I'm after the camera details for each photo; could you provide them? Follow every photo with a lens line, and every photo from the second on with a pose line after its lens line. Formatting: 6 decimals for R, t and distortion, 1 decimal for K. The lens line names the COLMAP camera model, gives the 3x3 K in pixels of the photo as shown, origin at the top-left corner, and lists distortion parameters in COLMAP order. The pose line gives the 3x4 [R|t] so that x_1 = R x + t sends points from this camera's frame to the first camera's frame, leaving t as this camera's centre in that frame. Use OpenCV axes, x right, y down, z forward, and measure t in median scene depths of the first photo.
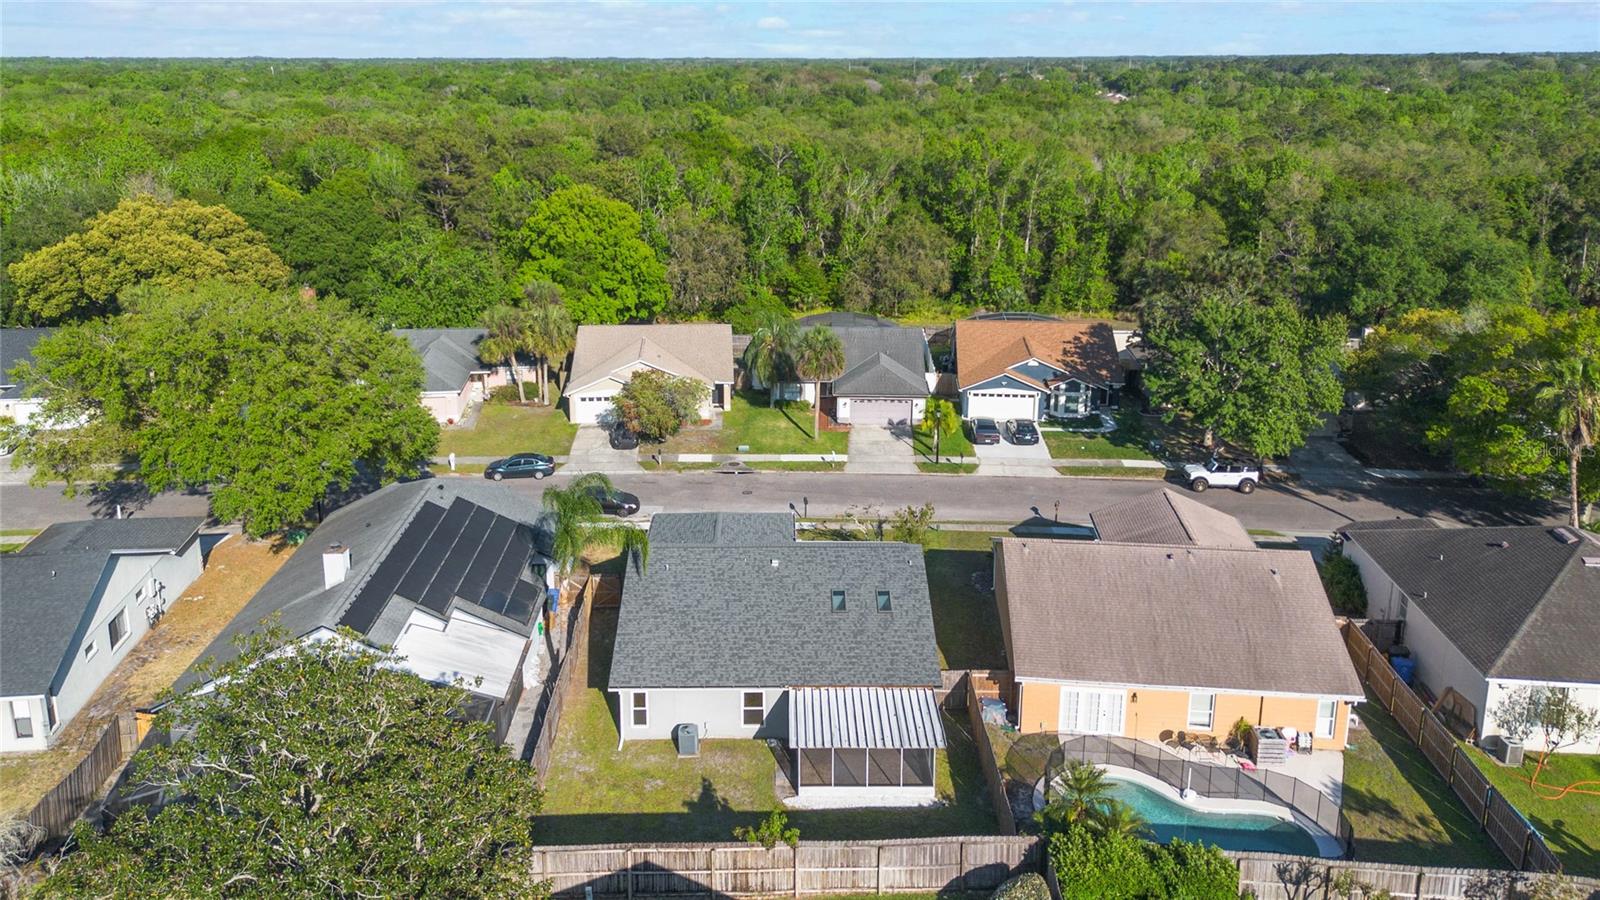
lens RADIAL K [[1166.3, 0, 800.0], [0, 1166.3, 450.0], [0, 0, 1]] dist [0.035194, -0.003740]
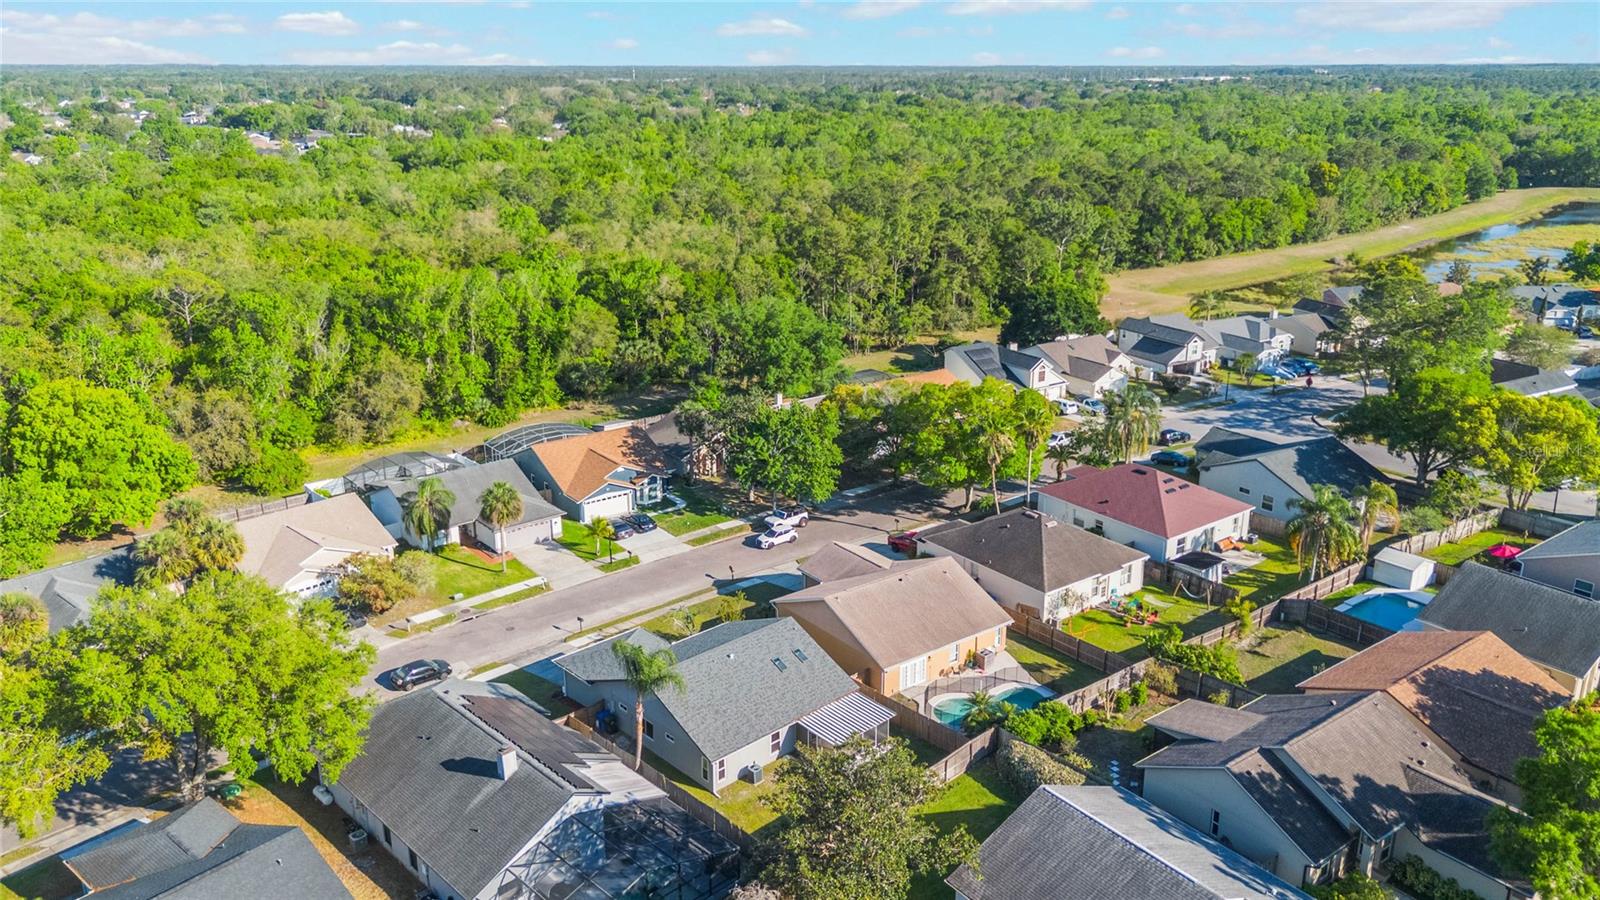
lens RADIAL K [[1298.7, 0, 800.0], [0, 1298.7, 450.0], [0, 0, 1]] dist [0.054886, -0.000636]
pose [[0.710413, -0.221433, 0.668043, -0.646416], [0.213958, 0.972238, 0.094735, -0.195030], [-0.670474, 0.075633, 0.738068, -0.233830]]
